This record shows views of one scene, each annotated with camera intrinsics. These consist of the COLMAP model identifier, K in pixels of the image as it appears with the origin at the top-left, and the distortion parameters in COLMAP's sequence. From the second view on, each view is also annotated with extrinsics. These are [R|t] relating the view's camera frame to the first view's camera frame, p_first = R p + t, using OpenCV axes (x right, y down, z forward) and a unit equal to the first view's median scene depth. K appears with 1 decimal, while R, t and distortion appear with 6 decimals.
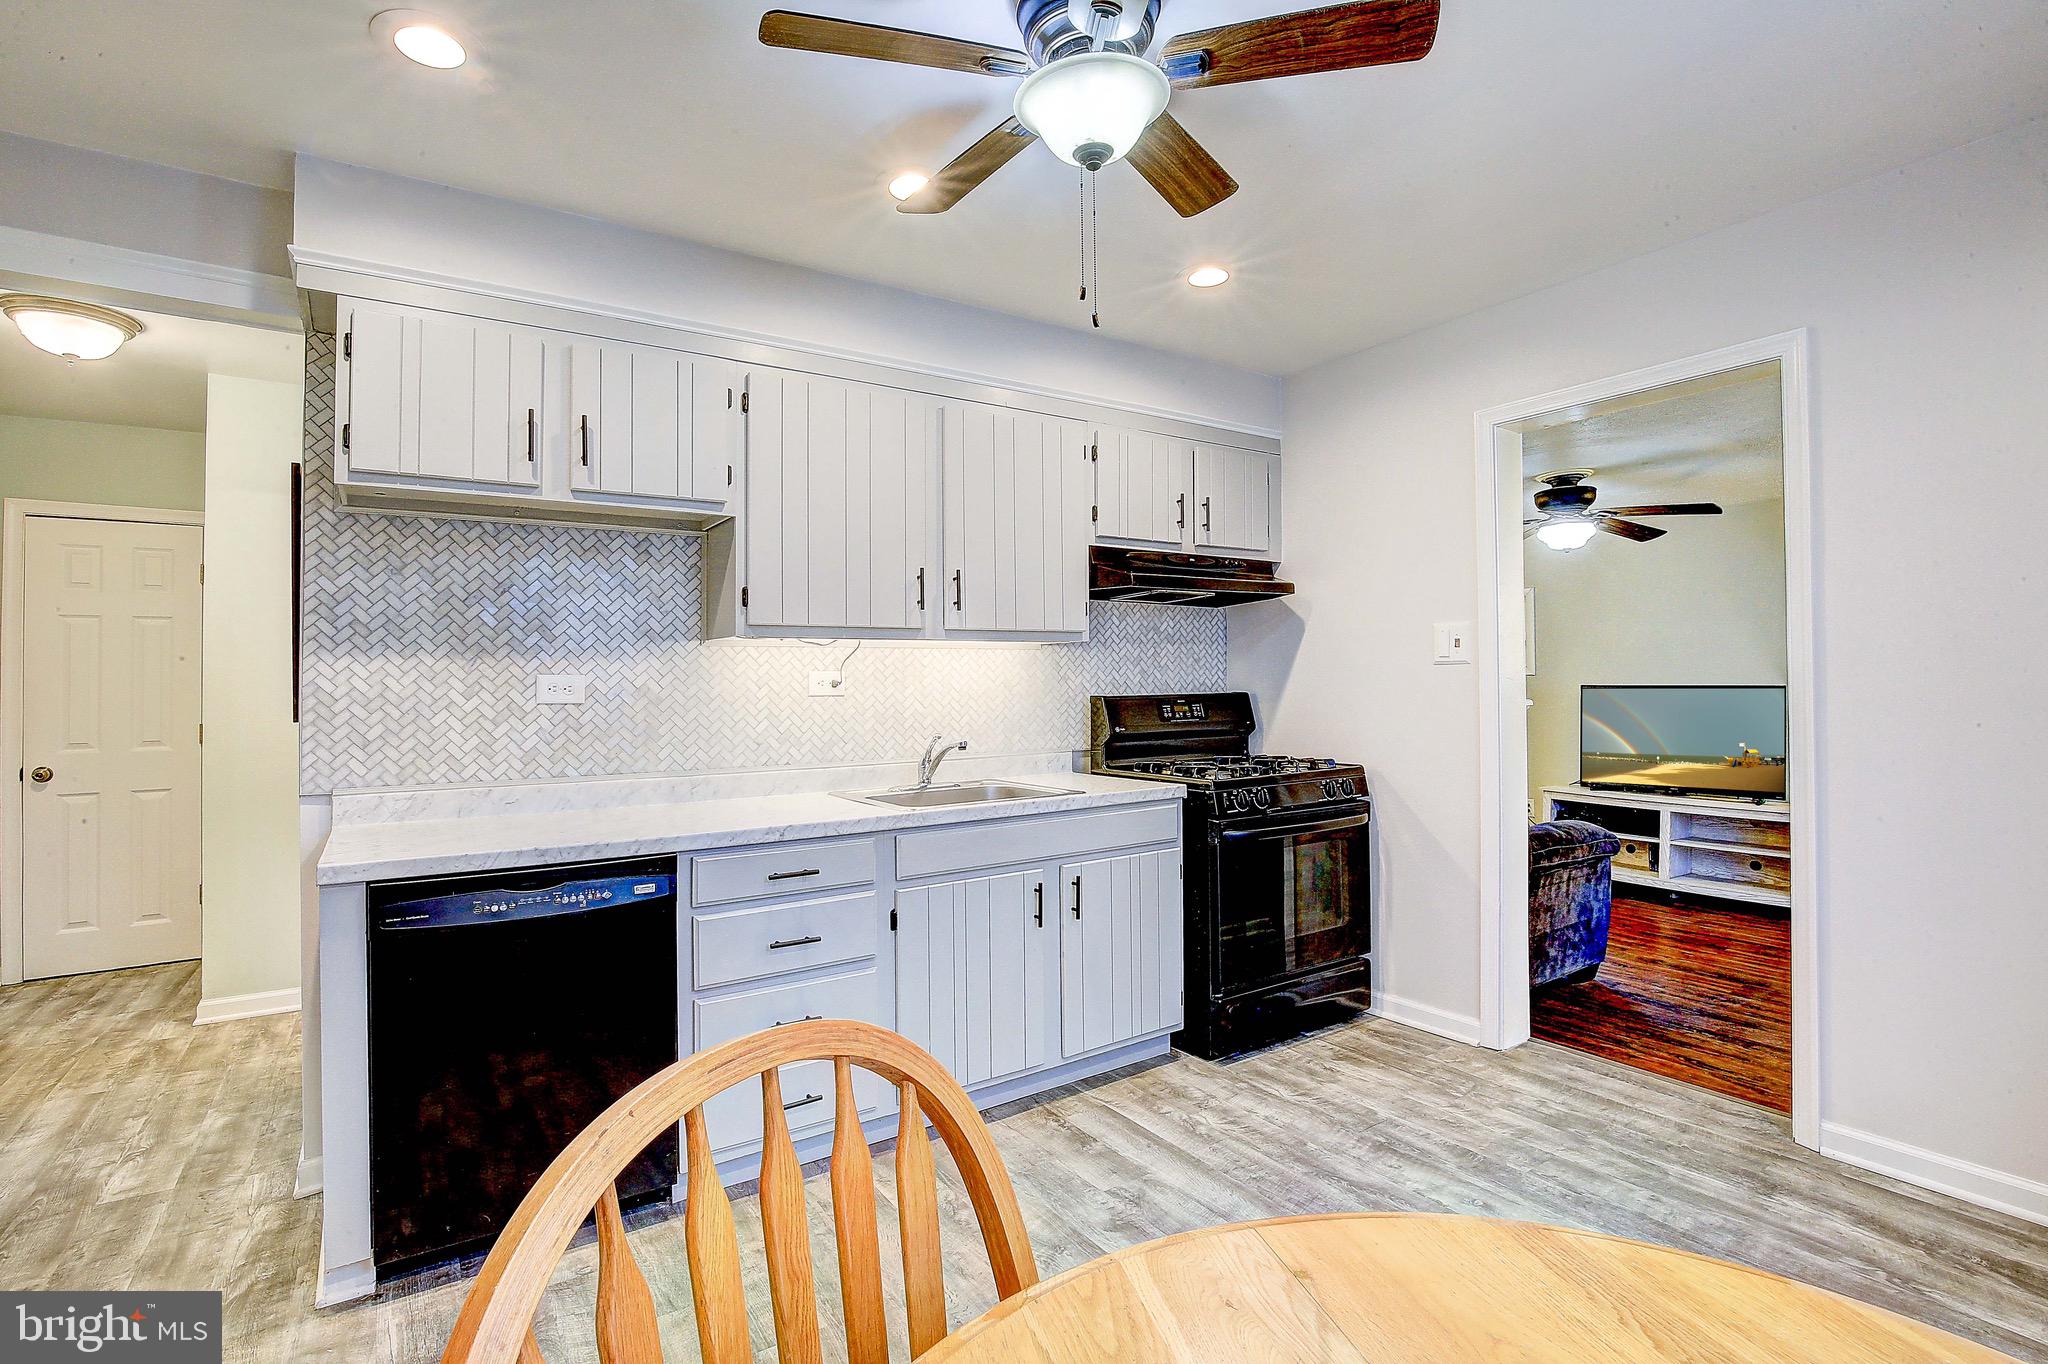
lens RADIAL K [[938.3, 0, 1035.1], [0, 938.3, 656.2], [0, 0, 1]] dist [-0.033476, 0.005828]
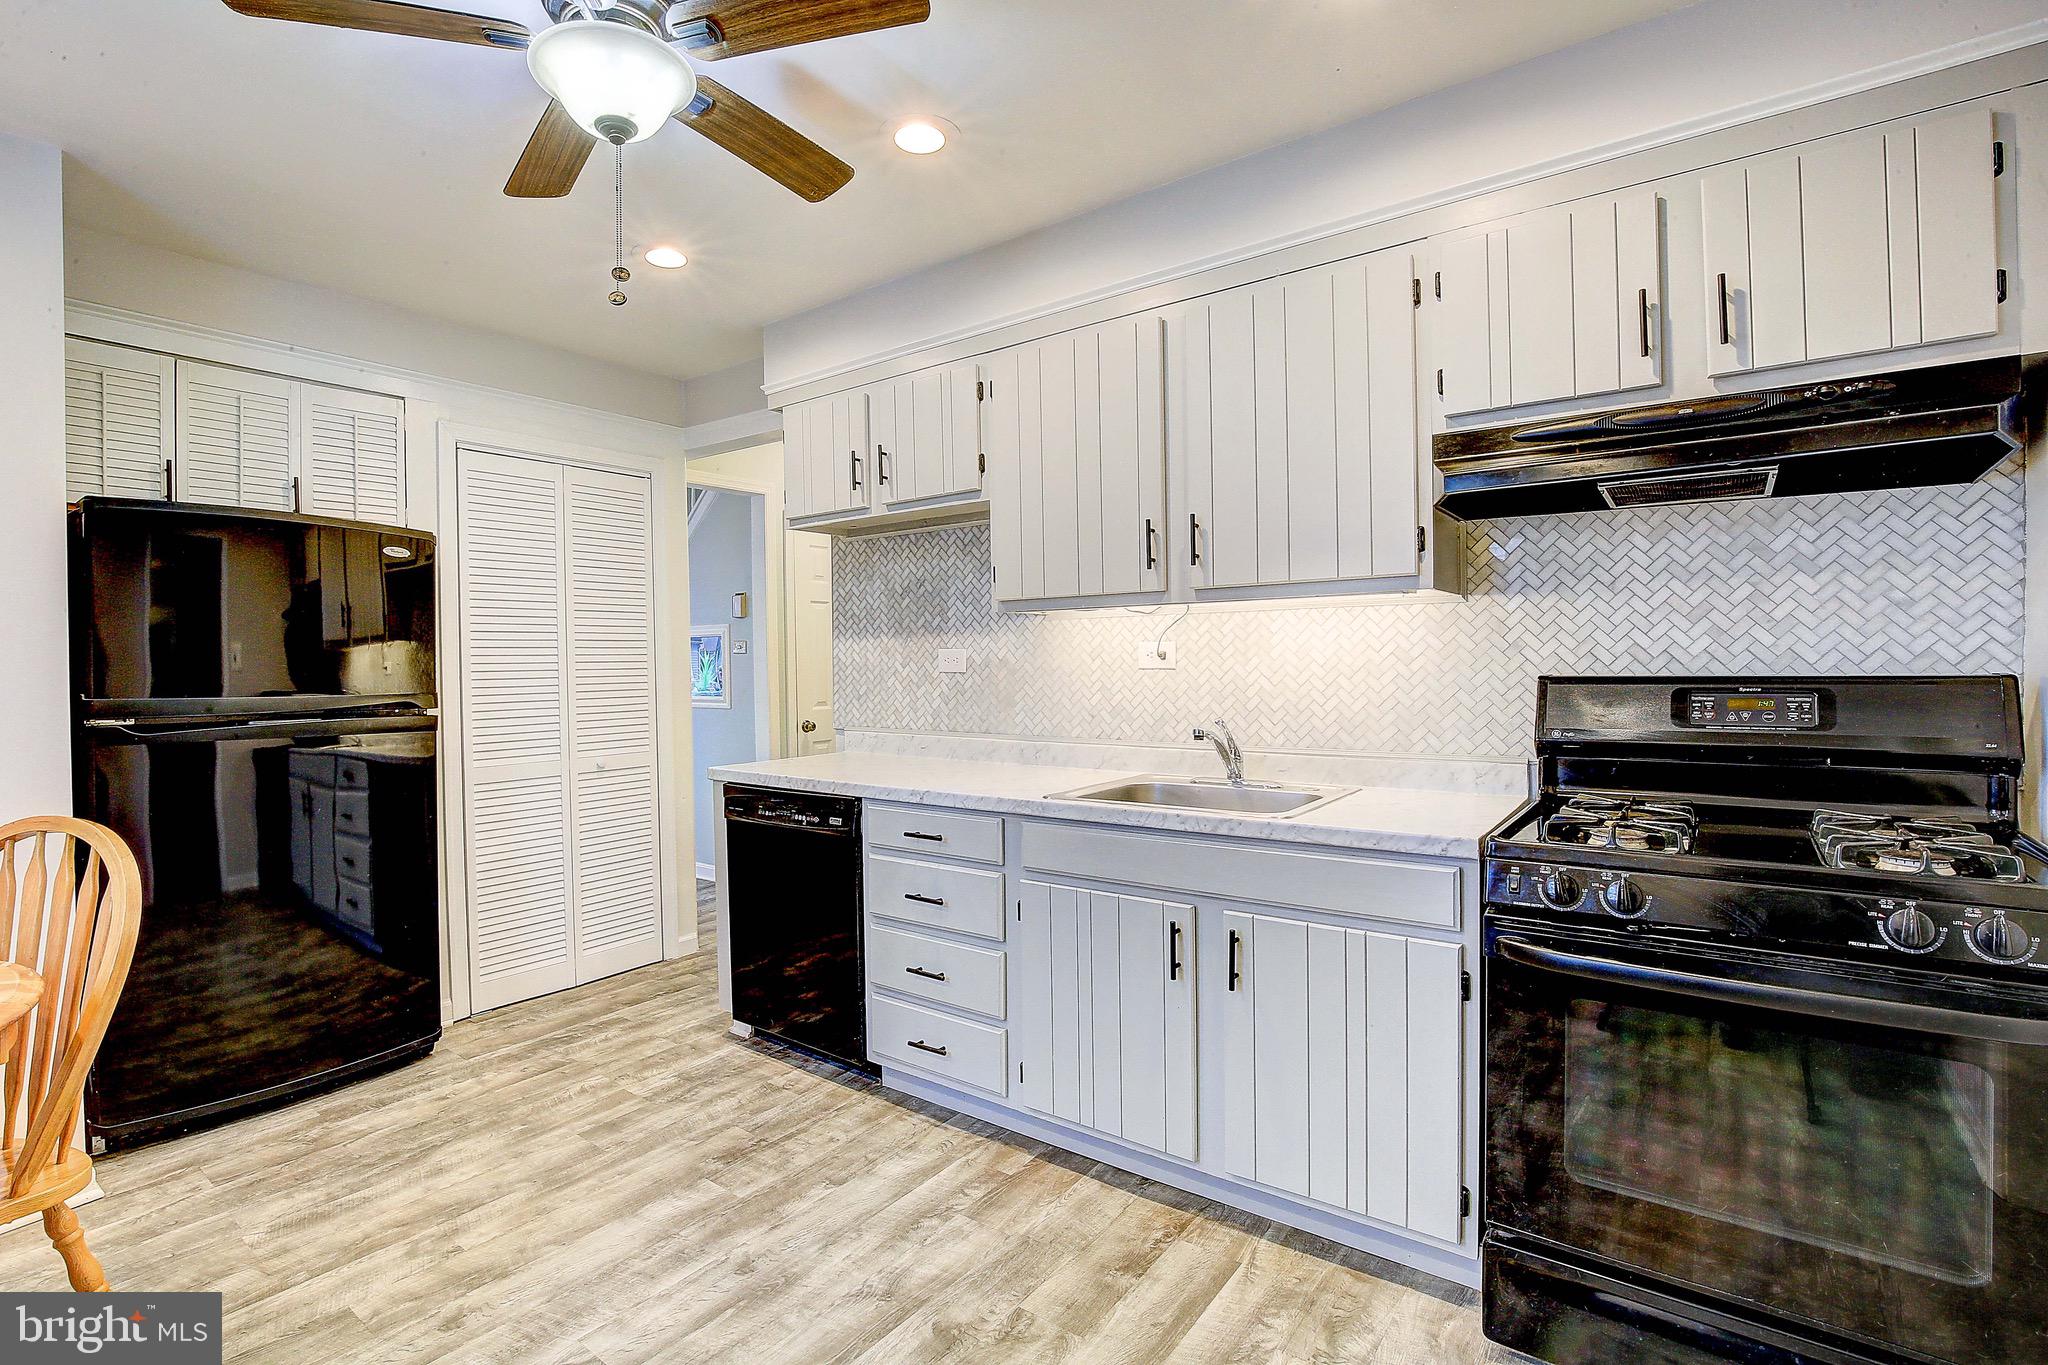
lens RADIAL K [[938.3, 0, 971.6], [0, 938.3, 662.0], [0, 0, 1]] dist [-0.033476, 0.005828]
pose [[0.322829, 0.010087, -0.946404, 0.666863], [0.037177, 0.999036, 0.023329, 0.008952], [0.945727, -0.042716, 0.322143, 0.613226]]
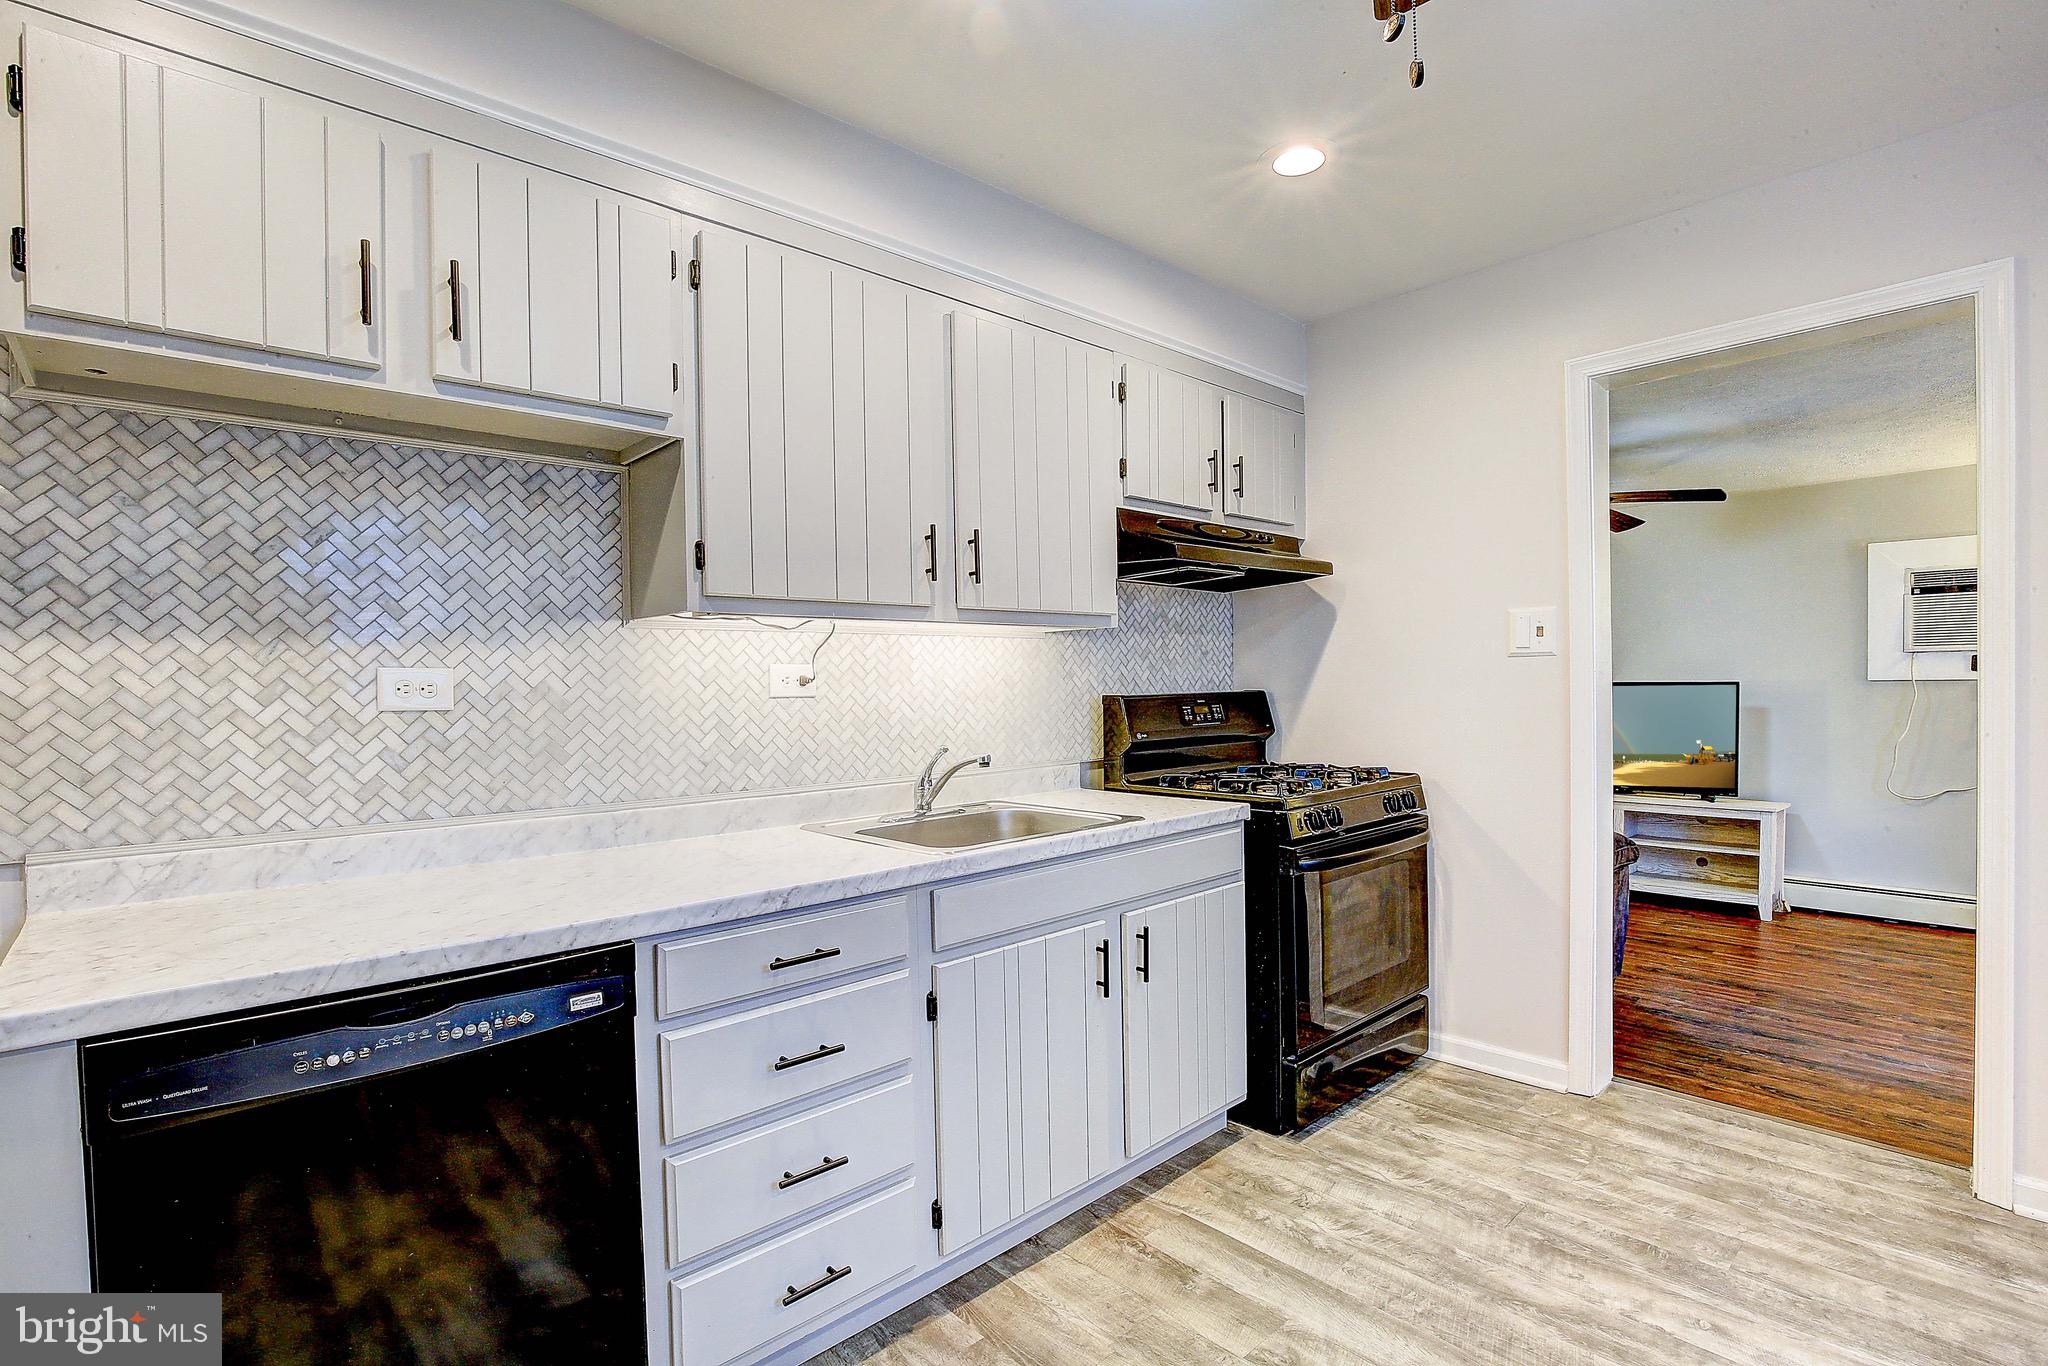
lens RADIAL K [[938.3, 0, 1037.1], [0, 938.3, 697.0], [0, 0, 1]] dist [-0.033476, 0.005828]
pose [[0.987412, -0.006576, 0.158033, -0.169960], [0.000000, 0.999135, 0.041576, 0.012897], [-0.158170, -0.041053, 0.986558, 0.265618]]
